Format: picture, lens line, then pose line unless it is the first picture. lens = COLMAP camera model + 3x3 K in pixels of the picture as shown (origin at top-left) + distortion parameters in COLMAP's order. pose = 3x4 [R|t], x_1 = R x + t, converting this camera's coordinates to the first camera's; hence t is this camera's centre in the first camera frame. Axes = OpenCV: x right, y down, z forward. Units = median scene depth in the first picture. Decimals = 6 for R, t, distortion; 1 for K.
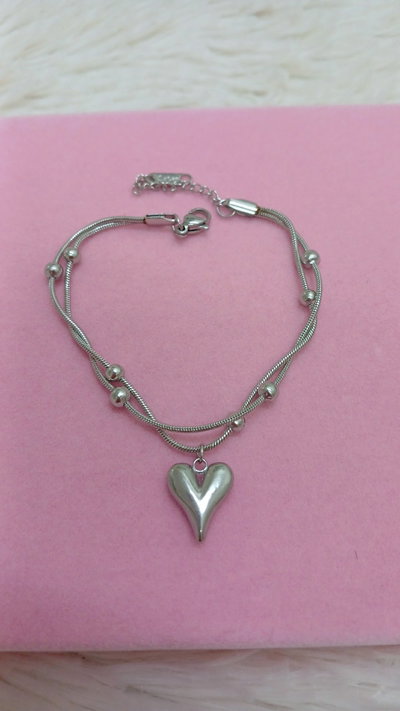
lens RADIAL K [[592.3, 0, 215.7], [0, 592.3, 342.8], [0, 0, 1]] dist [-0.060016, 0.014541]
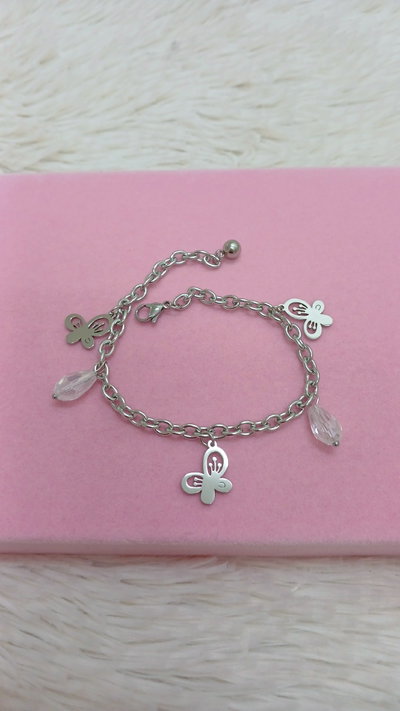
lens RADIAL K [[592.3, 0, 210.5], [0, 592.3, 351.2], [0, 0, 1]] dist [-0.060016, 0.014541]
pose [[0.999333, 0.021106, -0.029788, 0.064413], [-0.020933, 0.999762, 0.006114, 0.005705], [0.029910, -0.005486, 0.999538, -0.299711]]
